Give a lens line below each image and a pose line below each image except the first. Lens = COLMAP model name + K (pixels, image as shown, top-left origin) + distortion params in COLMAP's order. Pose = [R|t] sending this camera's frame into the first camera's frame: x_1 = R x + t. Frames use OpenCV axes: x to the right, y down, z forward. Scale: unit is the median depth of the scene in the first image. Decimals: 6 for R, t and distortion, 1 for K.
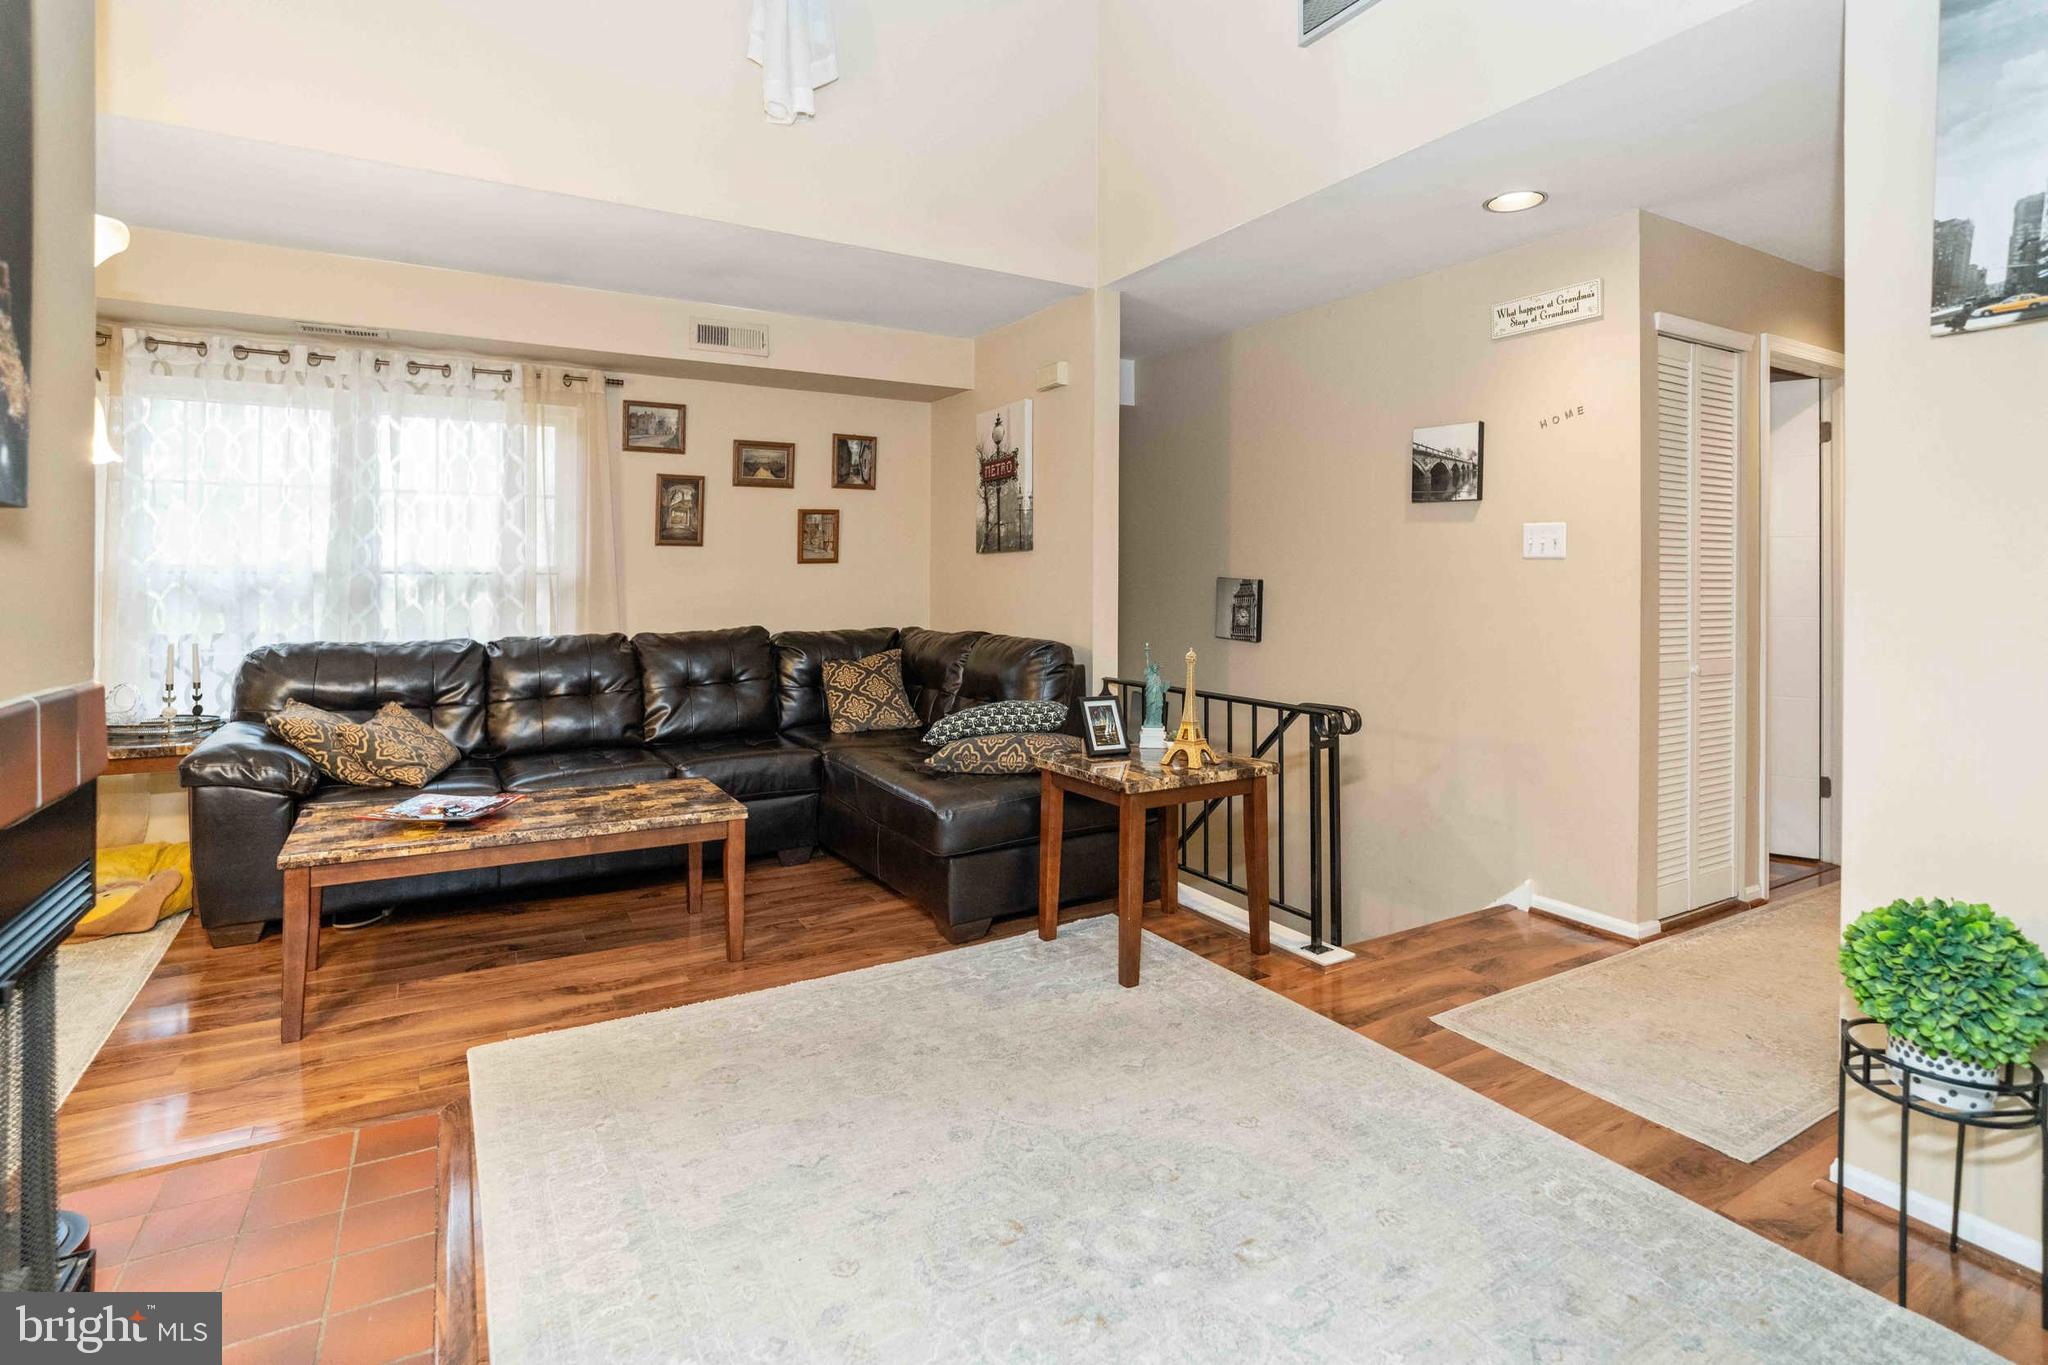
lens RADIAL K [[998.5, 0, 1025.3], [0, 998.5, 566.6], [0, 0, 1]] dist [-0.020460, 0.011088]
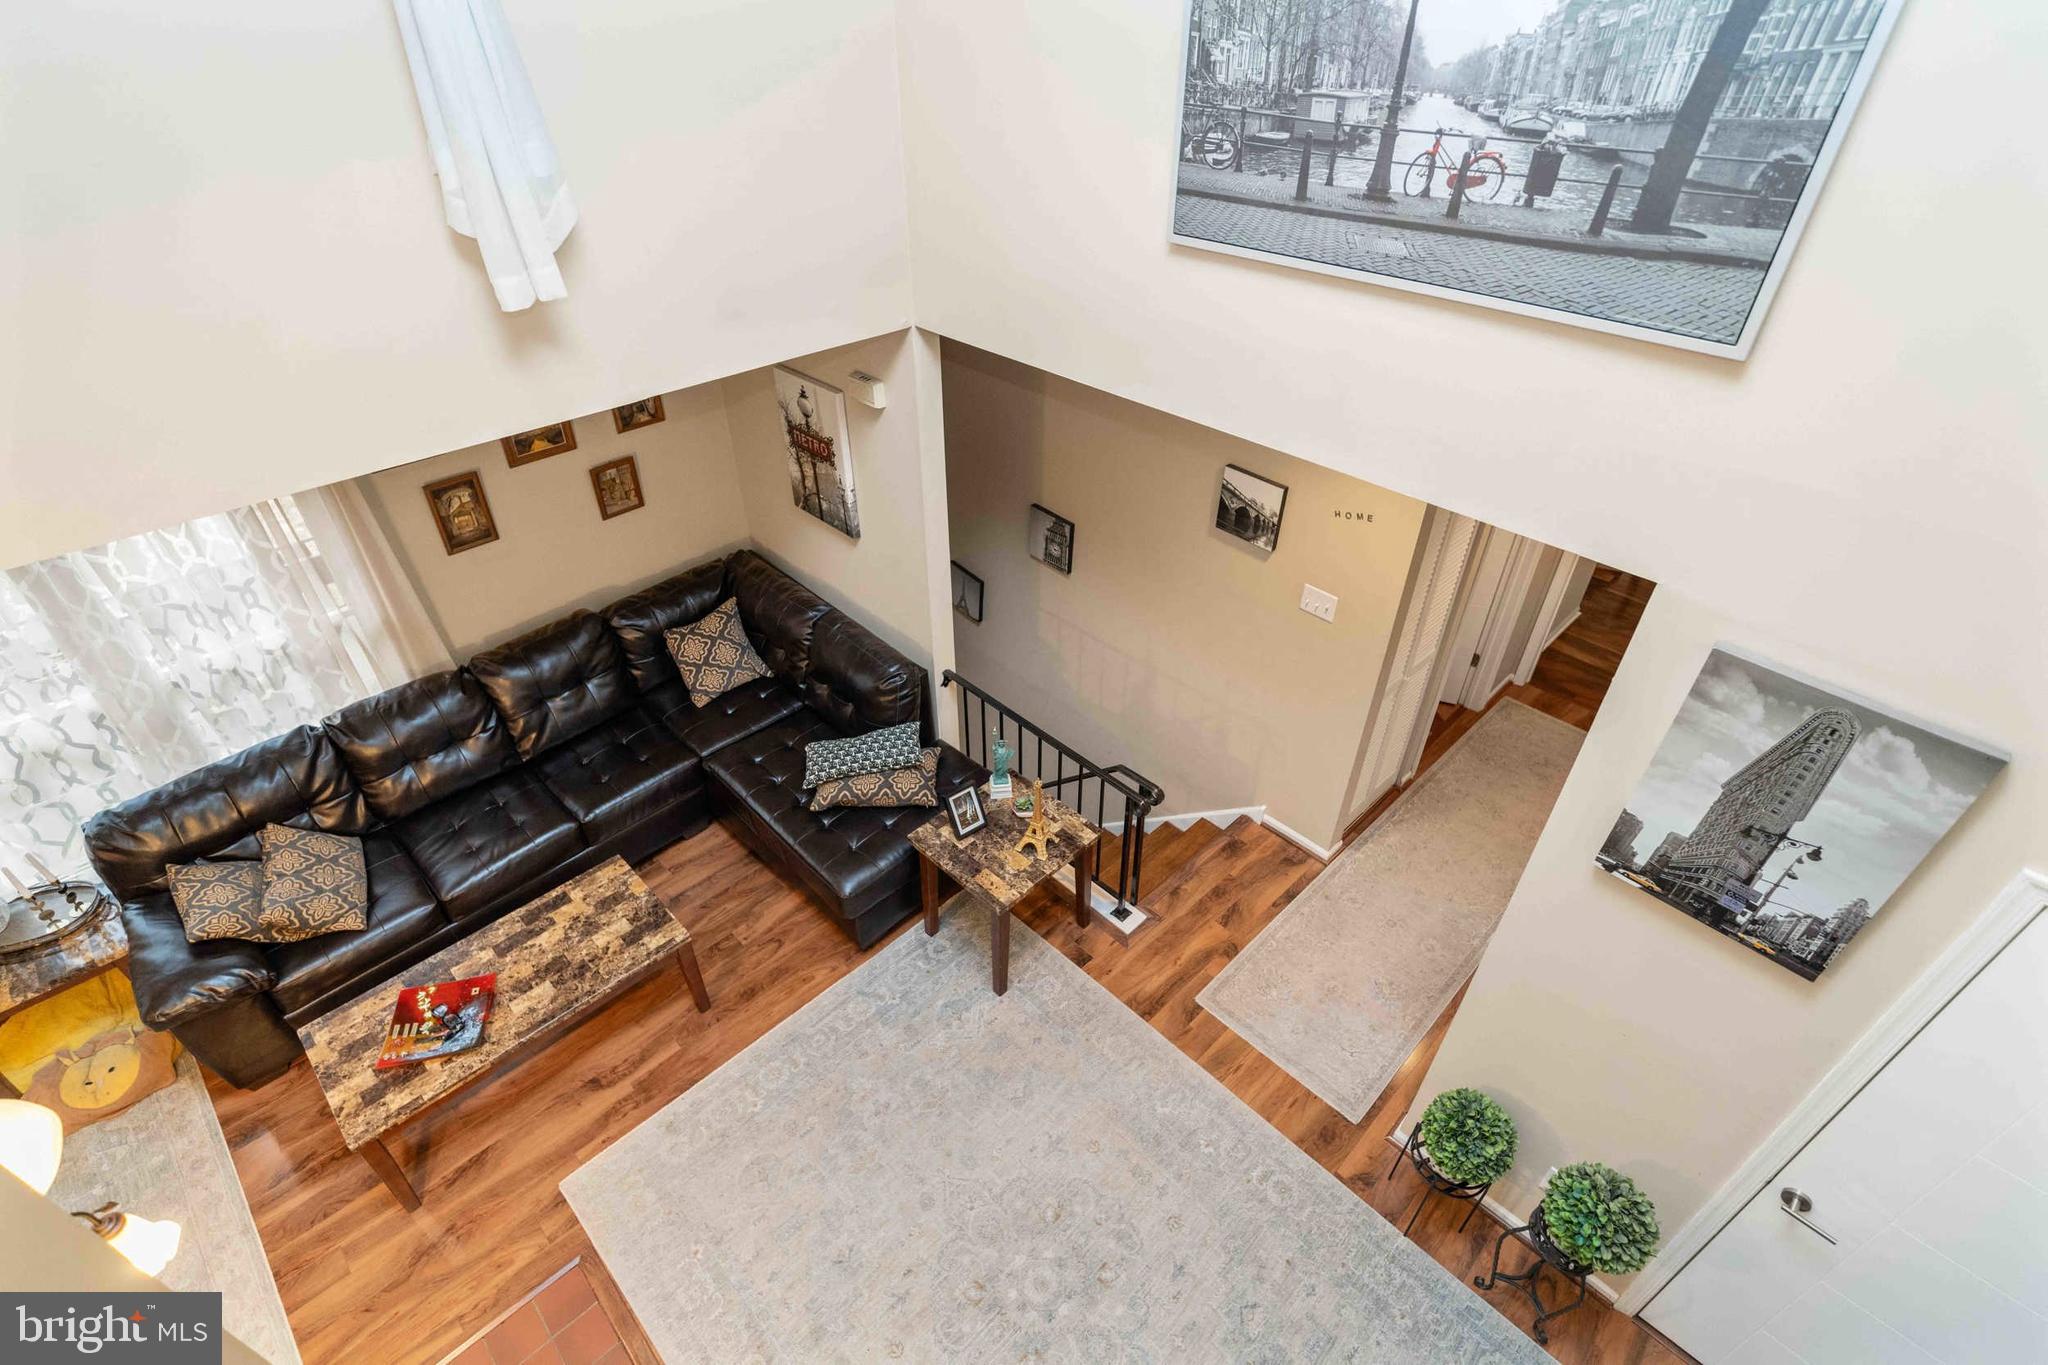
lens RADIAL K [[958.9, 0, 1029.9], [0, 958.9, 678.3], [0, 0, 1]] dist [-0.011218, -0.000083]
pose [[0.969281, -0.147740, 0.196641, -0.048478], [-0.002228, 0.794187, 0.607669, -0.625466], [-0.245947, -0.589440, 0.769461, 0.146332]]
